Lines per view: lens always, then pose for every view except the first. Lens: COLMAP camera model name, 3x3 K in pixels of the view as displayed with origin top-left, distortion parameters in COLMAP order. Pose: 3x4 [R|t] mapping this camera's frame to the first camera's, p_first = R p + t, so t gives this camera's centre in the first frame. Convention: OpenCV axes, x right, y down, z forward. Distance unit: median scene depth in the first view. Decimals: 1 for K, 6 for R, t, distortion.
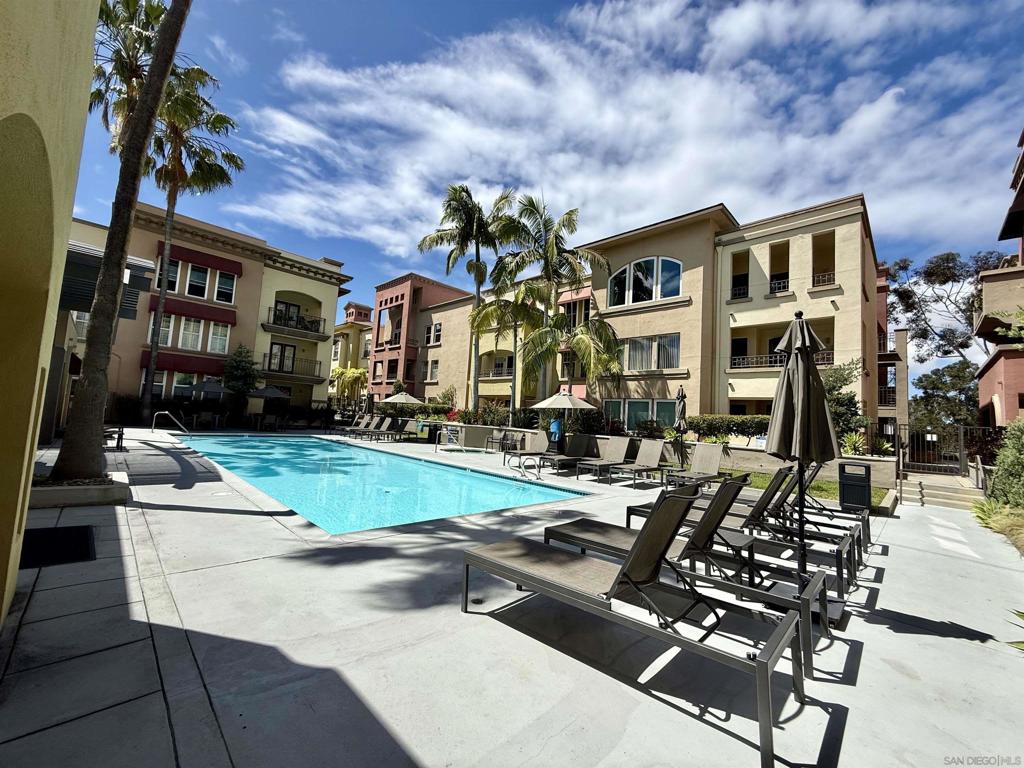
lens RADIAL K [[409.7, 0, 510.6], [0, 409.7, 383.3], [0, 0, 1]] dist [-0.000575, -0.000420]
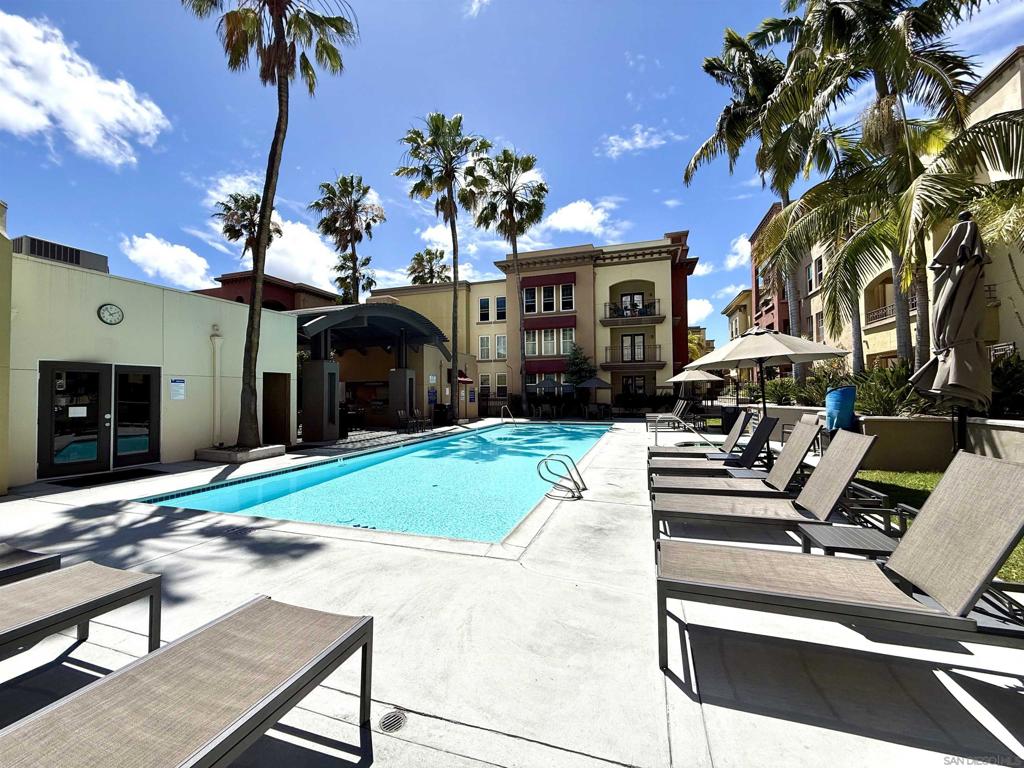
lens RADIAL K [[409.7, 0, 510.6], [0, 409.7, 383.0], [0, 0, 1]] dist [-0.000575, -0.000420]
pose [[0.434692, -0.094221, -0.895637, 0.237282], [0.115155, 0.992164, -0.048486, 0.042807], [0.893187, -0.082061, 0.442135, 0.294671]]
